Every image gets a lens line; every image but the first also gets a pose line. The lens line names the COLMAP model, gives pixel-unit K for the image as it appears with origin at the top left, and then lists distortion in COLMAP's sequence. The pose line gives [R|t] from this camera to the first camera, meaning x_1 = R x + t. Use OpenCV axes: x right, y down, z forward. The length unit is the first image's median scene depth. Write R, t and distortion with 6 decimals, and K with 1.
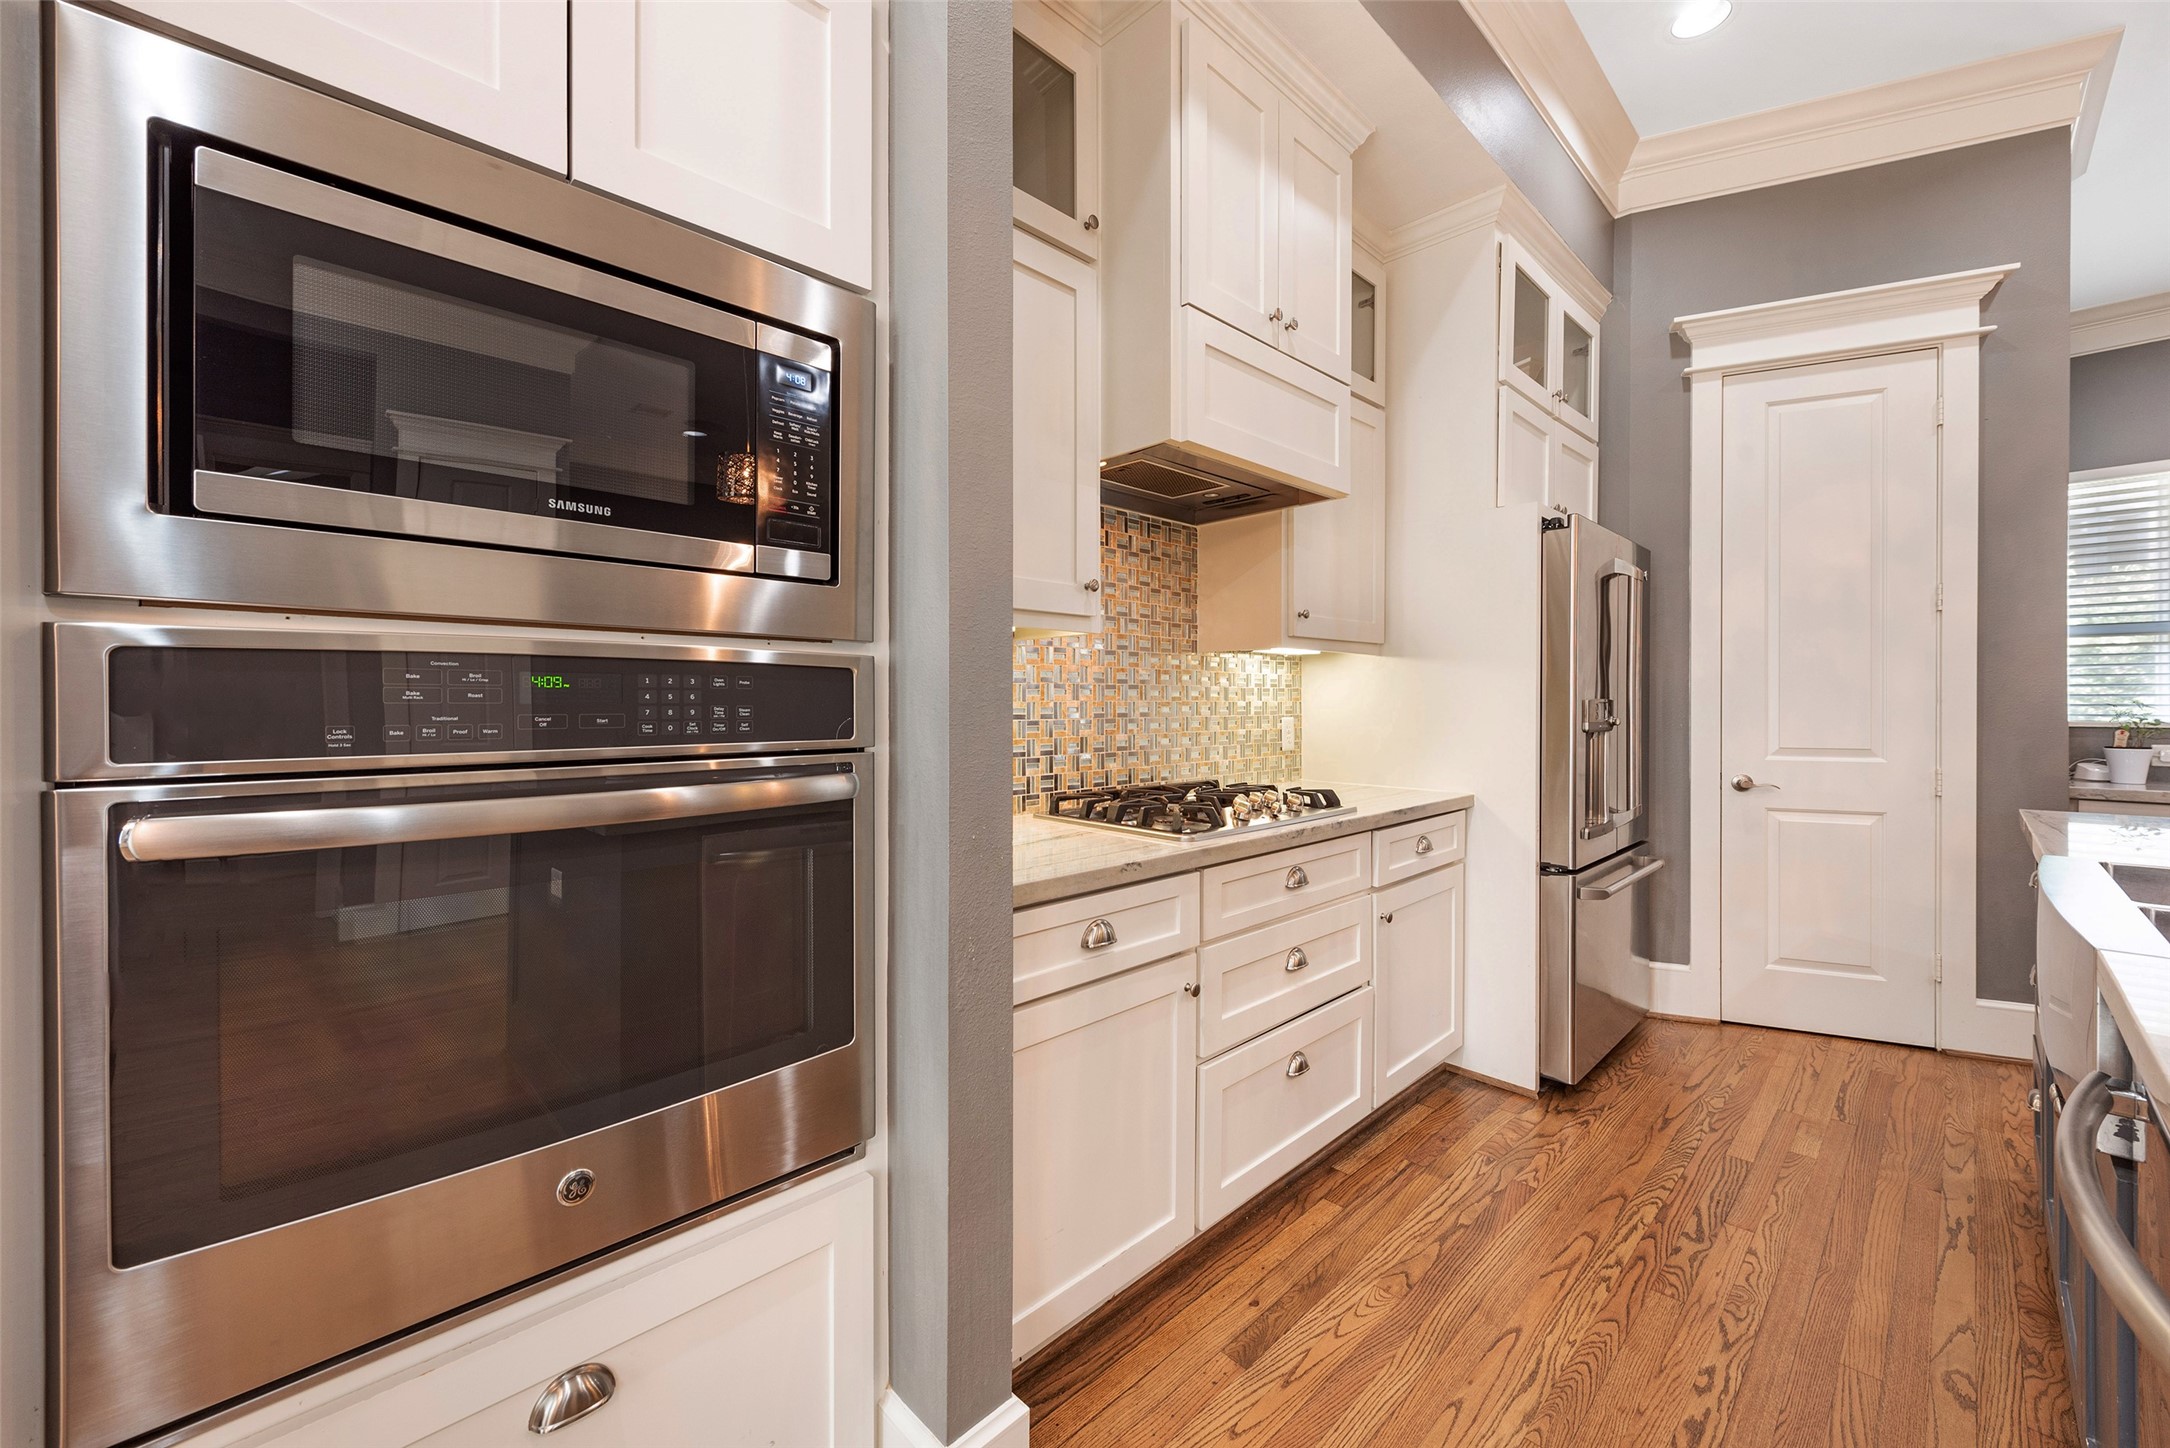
lens RADIAL K [[848.3, 0, 1089.4], [0, 848.3, 702.6], [0, 0, 1]] dist [-0.000944, -0.000433]
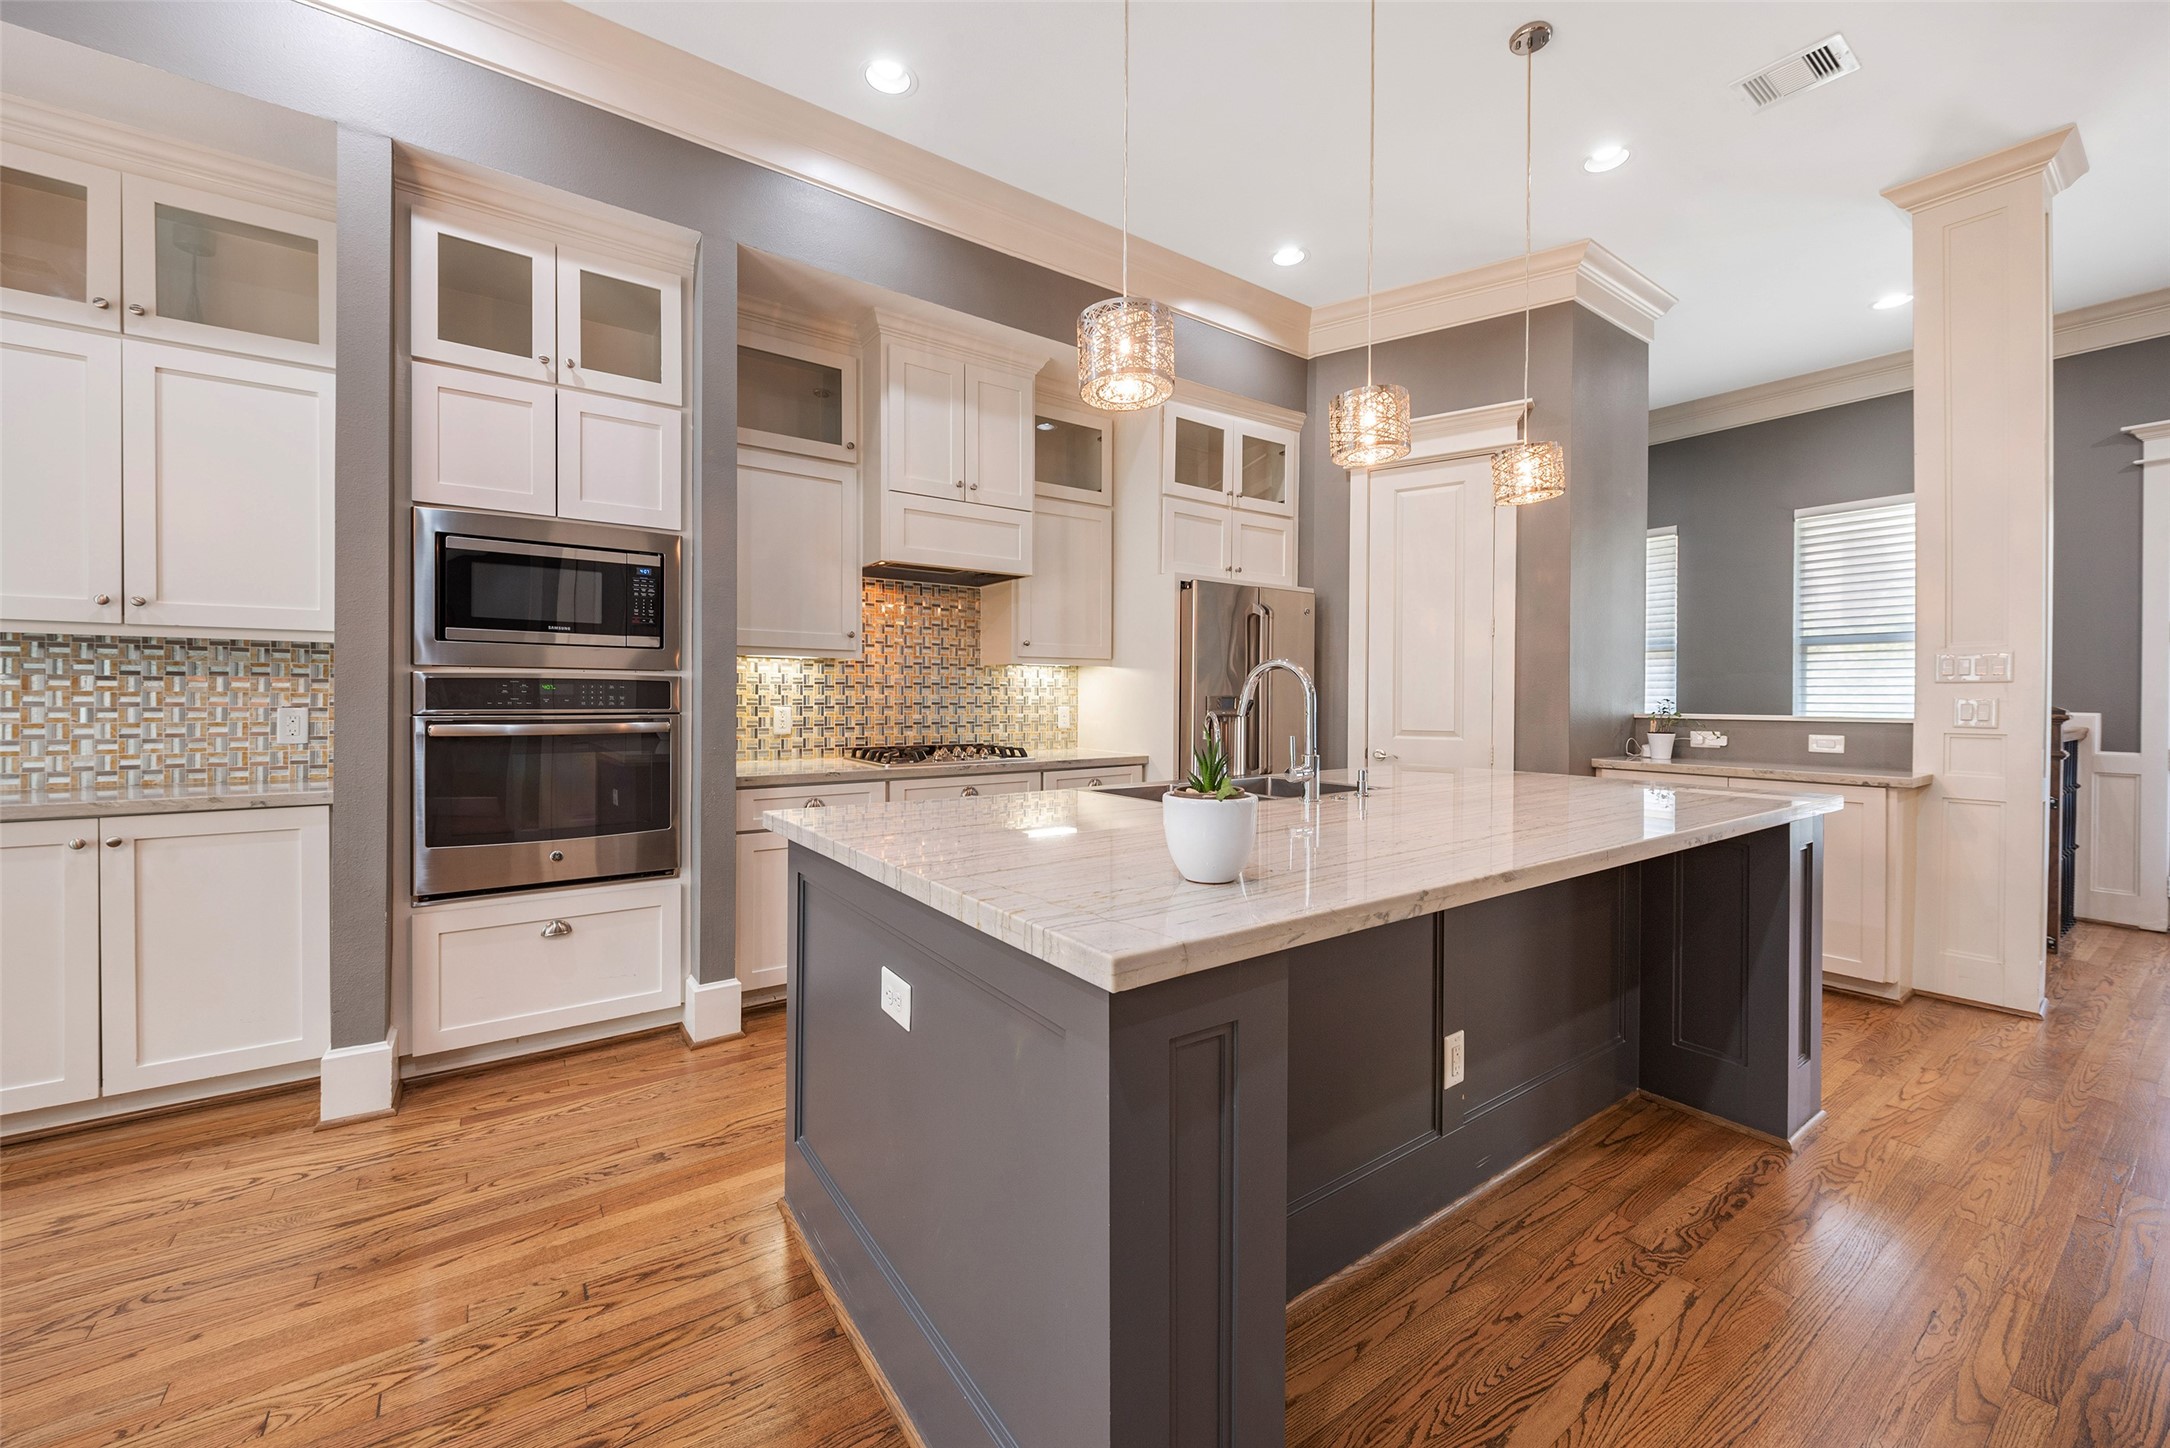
lens RADIAL K [[843.8, 0, 1091.3], [0, 843.8, 701.1], [0, 0, 1]] dist [0.002585, 0.000017]
pose [[0.988972, 0.005840, -0.147987, 0.747695], [-0.005251, 0.999977, 0.004370, 0.000740], [0.148009, -0.003545, 0.988980, -0.733642]]
